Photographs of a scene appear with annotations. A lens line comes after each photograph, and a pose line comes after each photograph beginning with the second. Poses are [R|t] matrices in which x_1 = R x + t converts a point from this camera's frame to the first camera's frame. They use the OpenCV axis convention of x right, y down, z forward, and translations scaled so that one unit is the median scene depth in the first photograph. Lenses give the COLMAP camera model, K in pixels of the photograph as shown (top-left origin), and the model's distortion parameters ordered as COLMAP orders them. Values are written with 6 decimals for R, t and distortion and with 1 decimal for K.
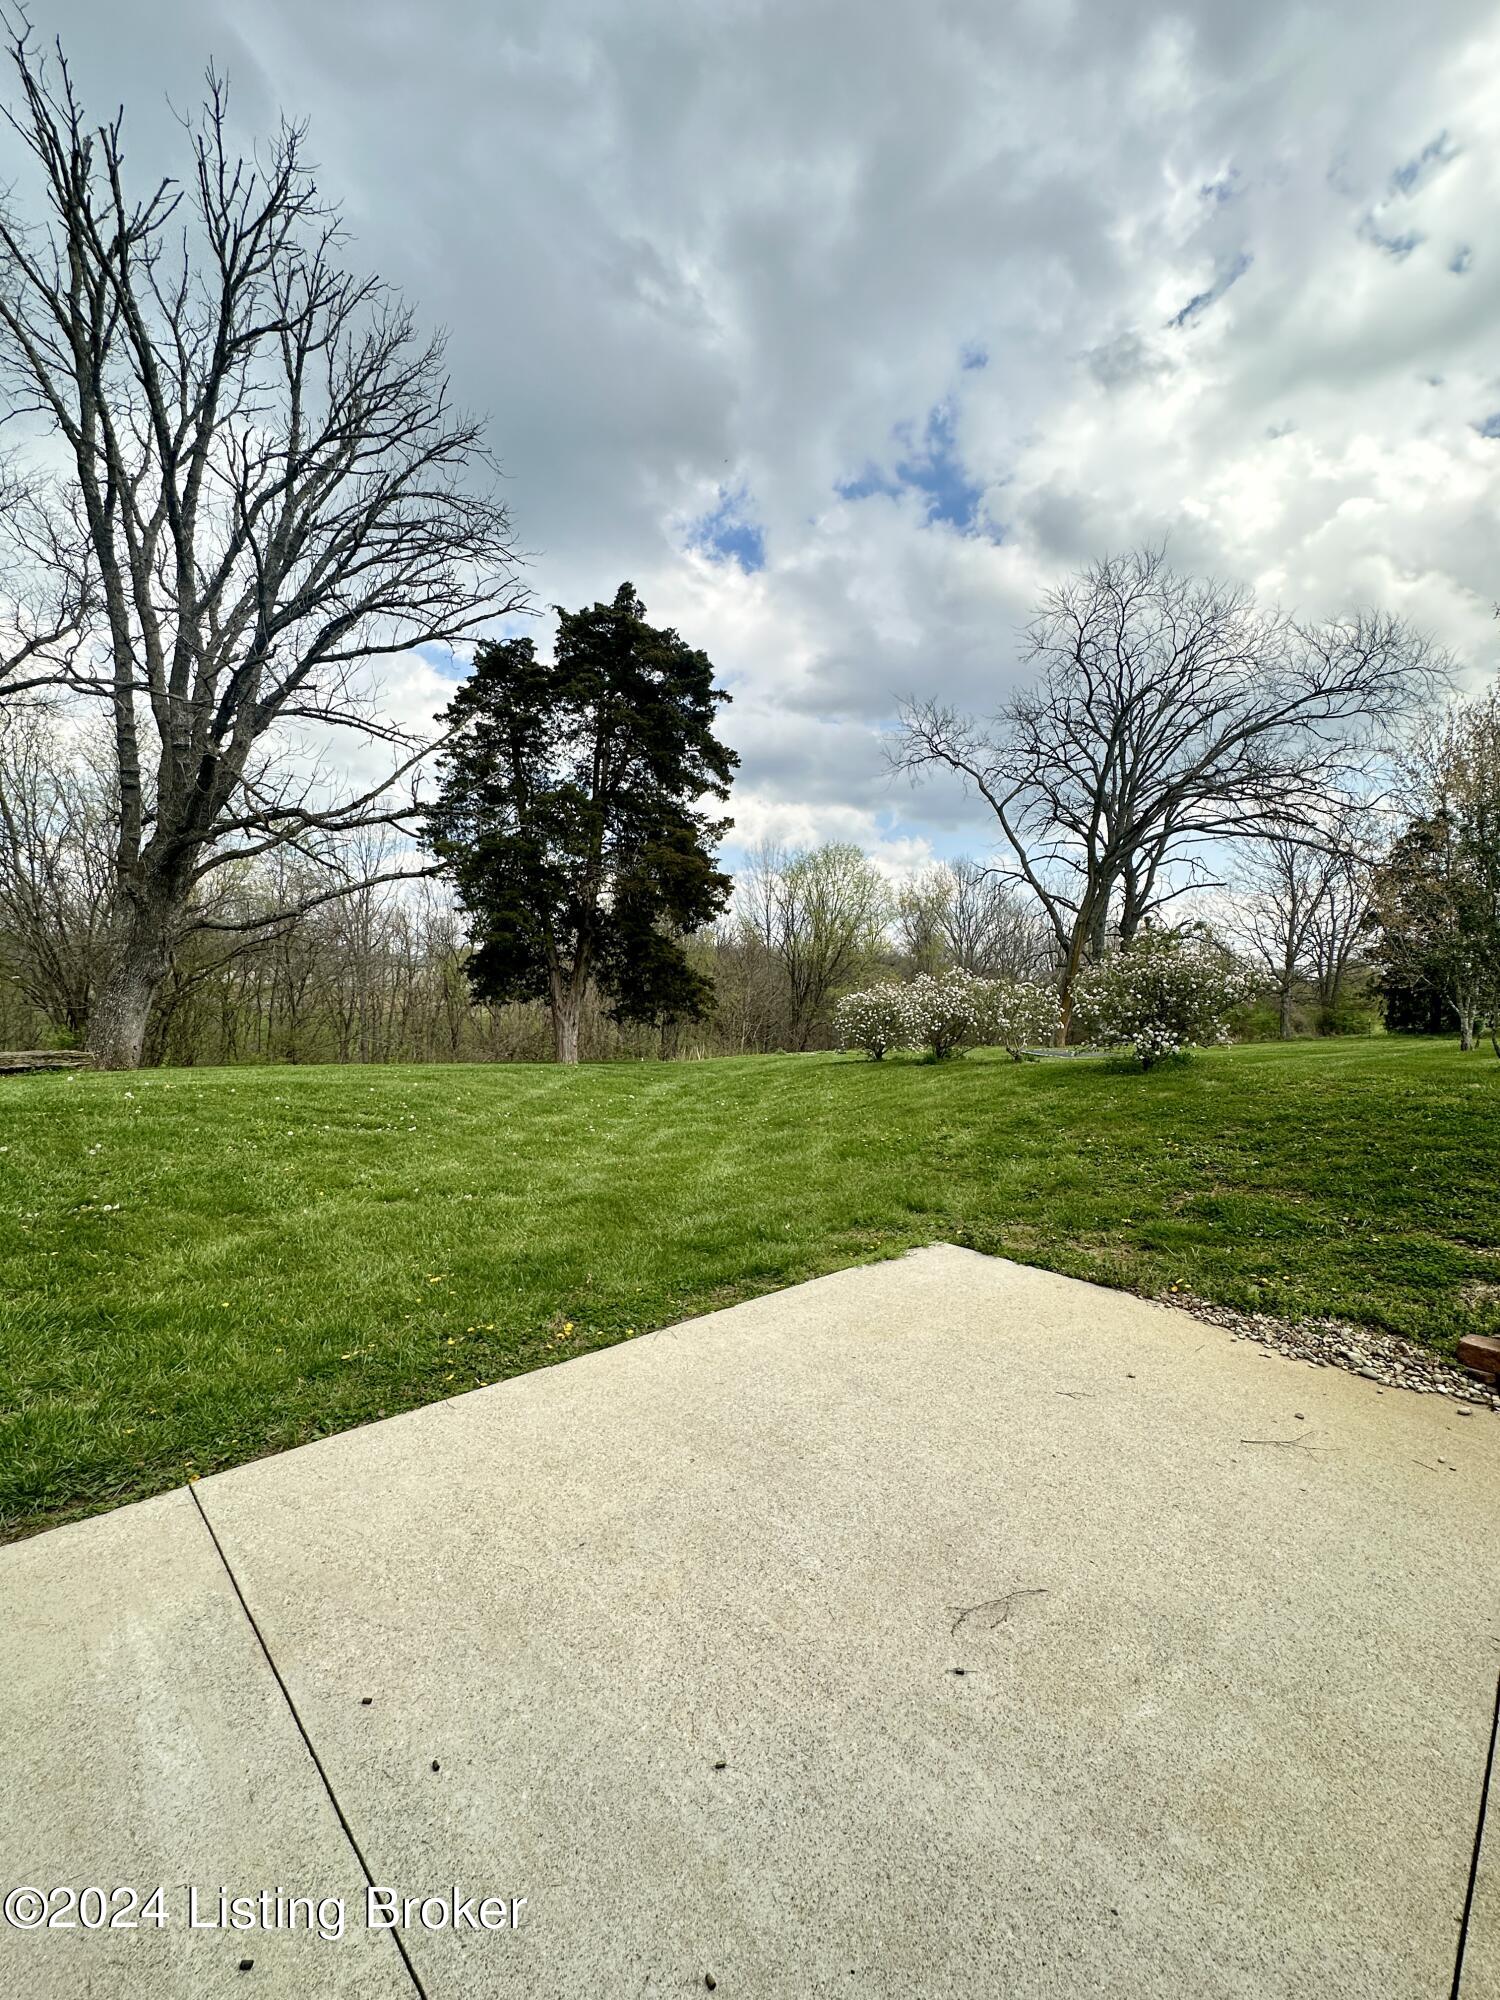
lens RADIAL K [[809.7, 0, 738.1], [0, 809.7, 996.8], [0, 0, 1]] dist [-0.004278, -0.000226]
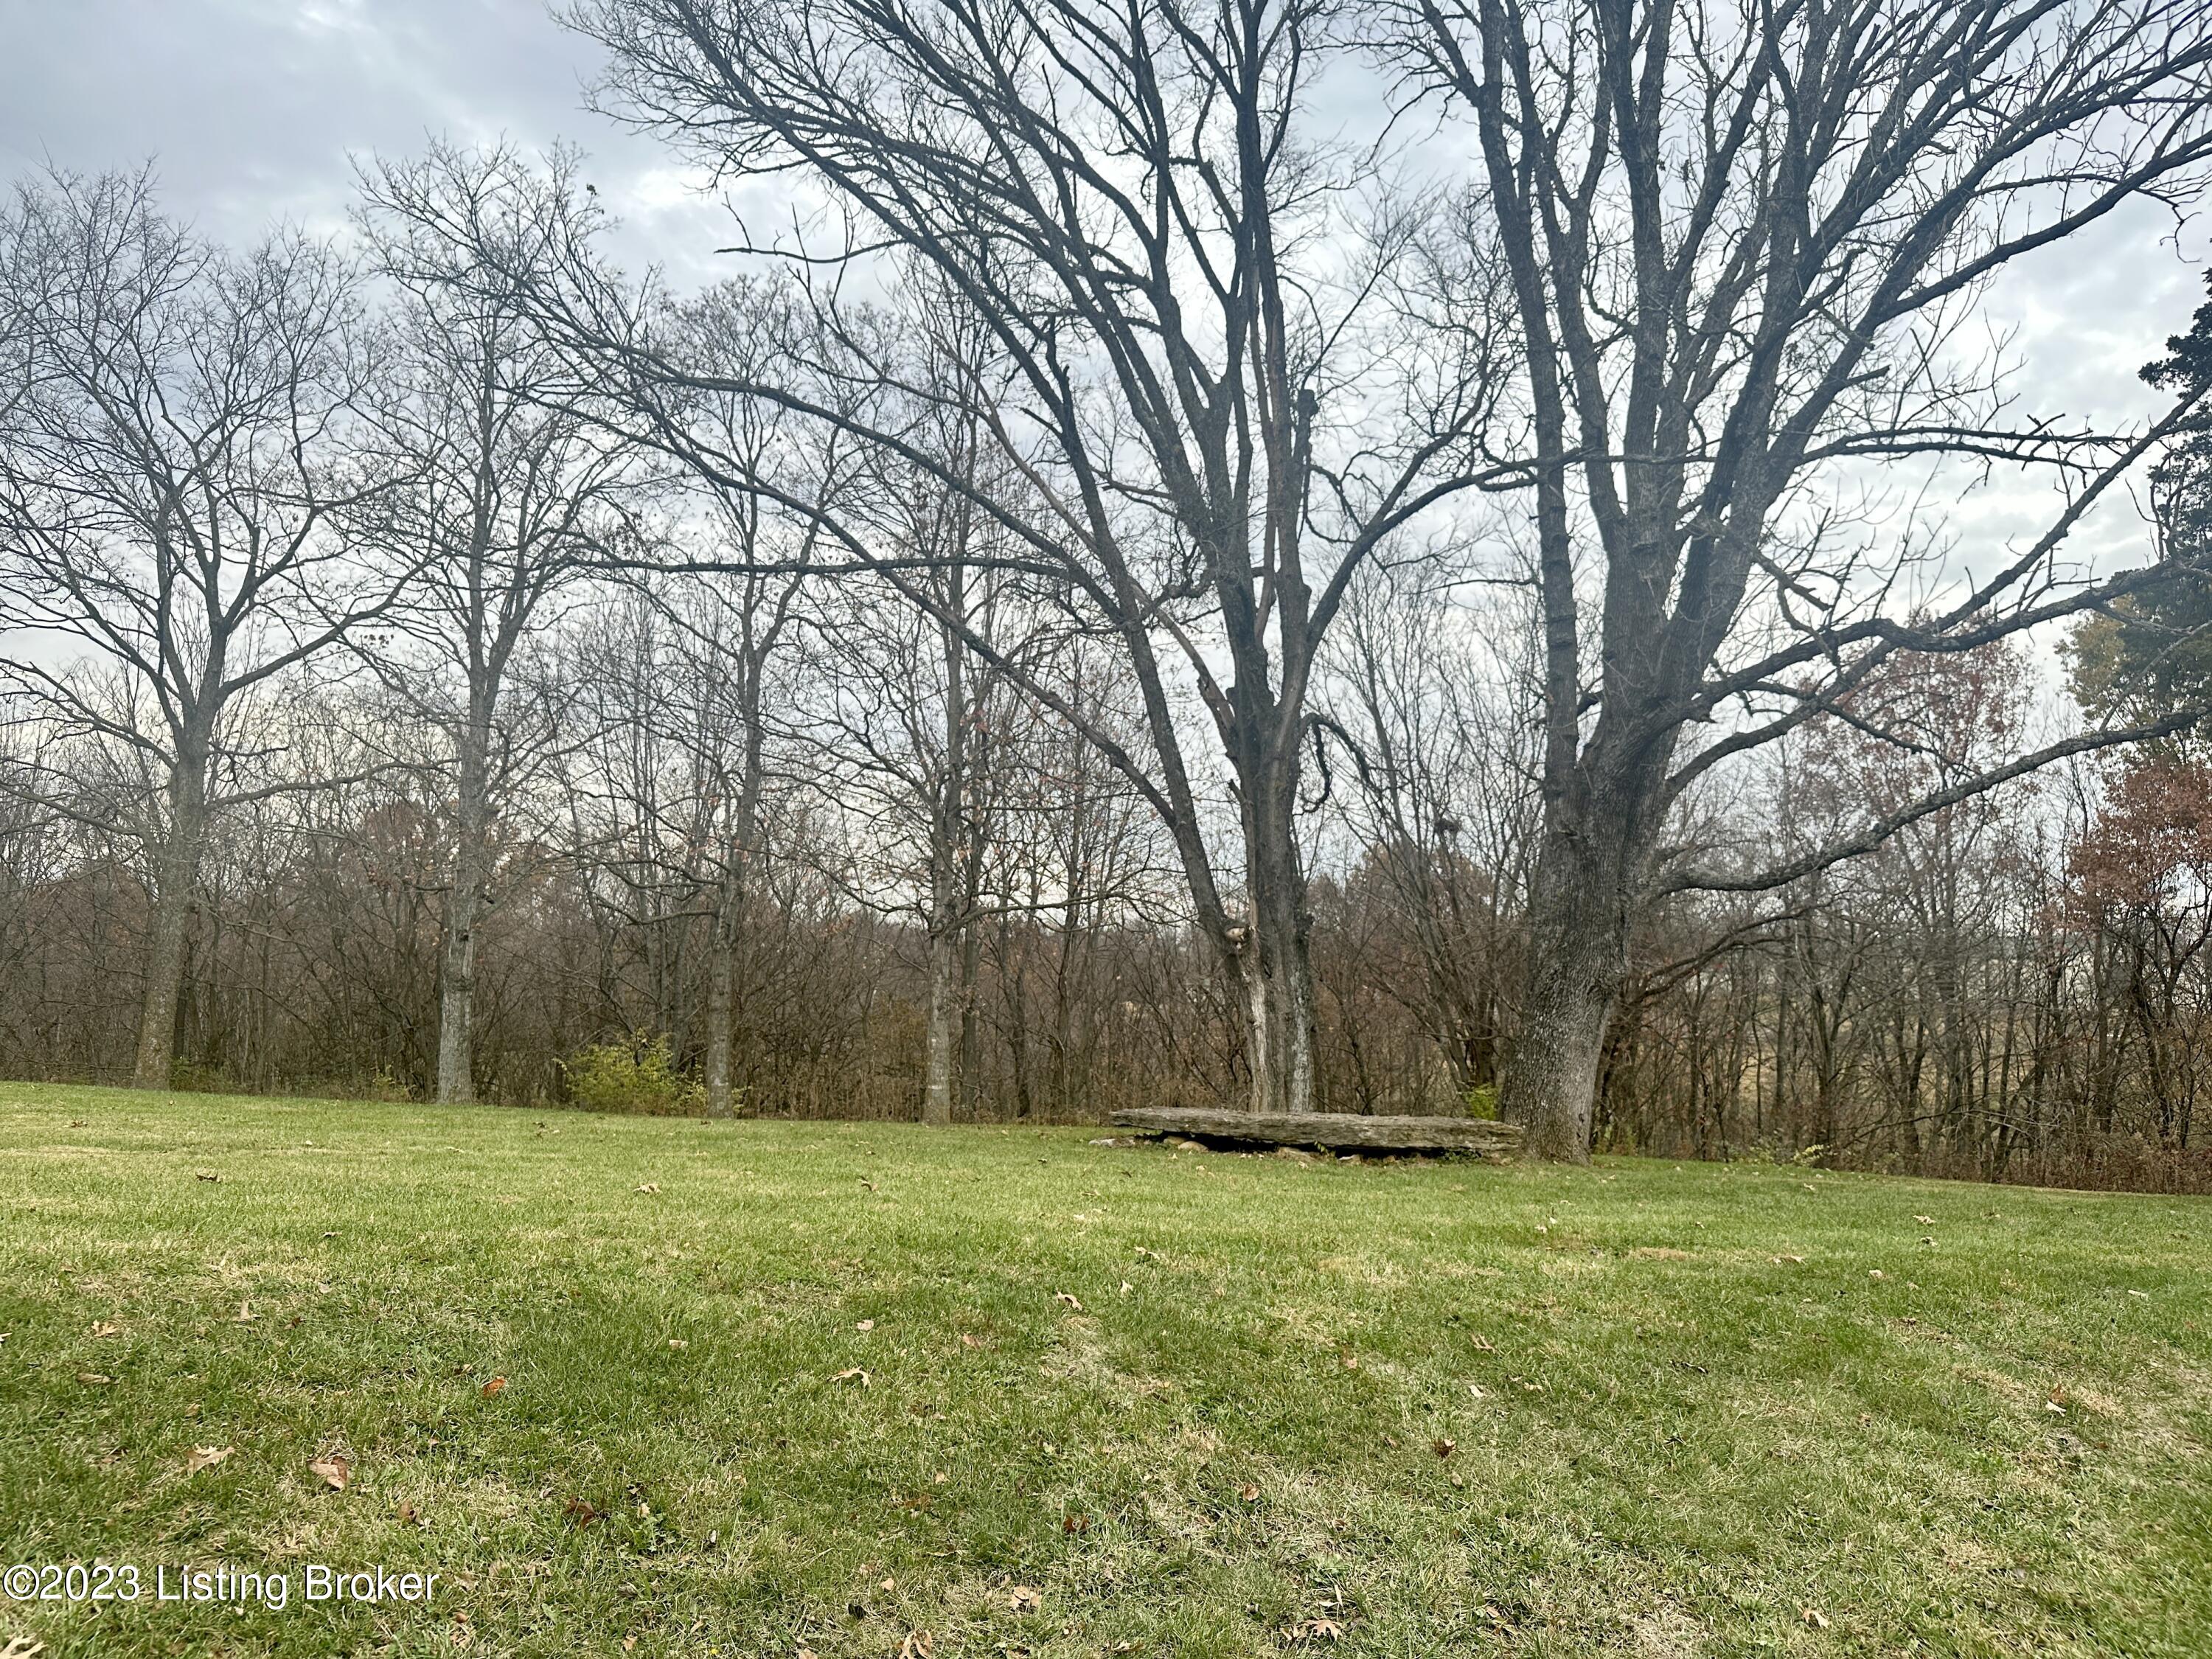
lens RADIAL K [[1556.7, 0, 1103.8], [0, 1556.7, 832.7], [0, 0, 1]] dist [-0.001958, -0.001886]
pose [[0.609077, -0.083561, -0.788697, -0.104290], [-0.011856, 0.993364, -0.114401, -0.003098], [0.793023, 0.079030, 0.604044, 0.103500]]
